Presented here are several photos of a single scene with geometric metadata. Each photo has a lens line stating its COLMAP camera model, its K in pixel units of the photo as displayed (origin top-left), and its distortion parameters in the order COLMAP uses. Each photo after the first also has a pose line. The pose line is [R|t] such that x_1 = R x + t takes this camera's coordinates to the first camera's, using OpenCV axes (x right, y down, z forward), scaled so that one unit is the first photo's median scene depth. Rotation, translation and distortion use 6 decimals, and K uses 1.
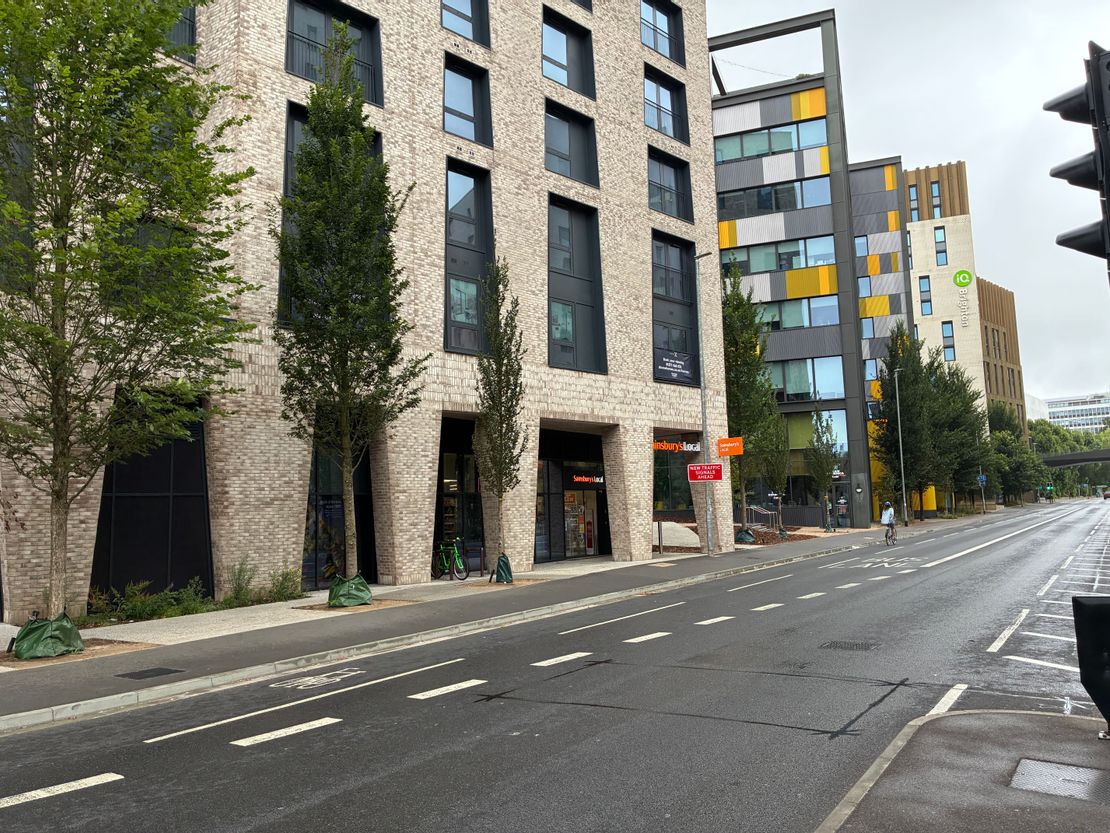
lens RADIAL K [[824.9, 0, 550.4], [0, 824.9, 418.2], [0, 0, 1]] dist [0.004772, -0.009721]
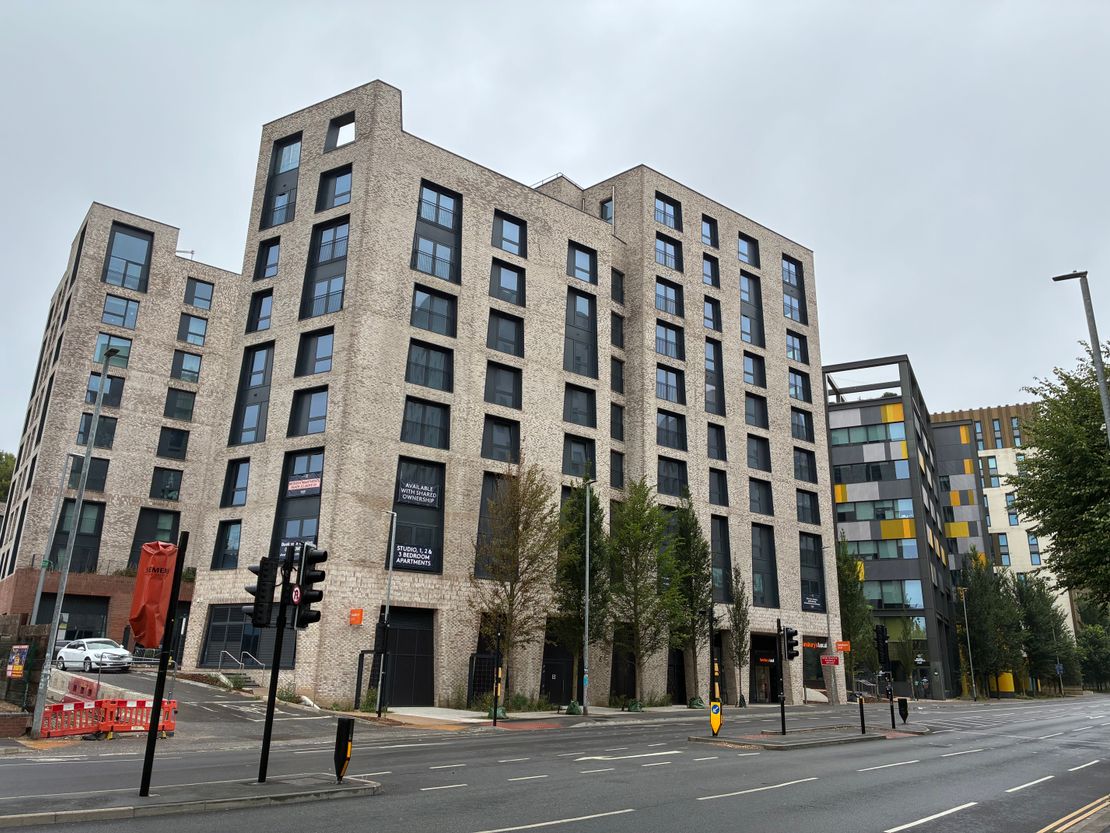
lens RADIAL K [[824.9, 0, 561.8], [0, 824.9, 407.0], [0, 0, 1]] dist [0.004772, -0.009721]
pose [[0.992076, 0.014094, -0.124848, -0.186999], [-0.038624, 0.979781, -0.196307, -0.102859], [0.119557, 0.199574, 0.972562, -0.990517]]
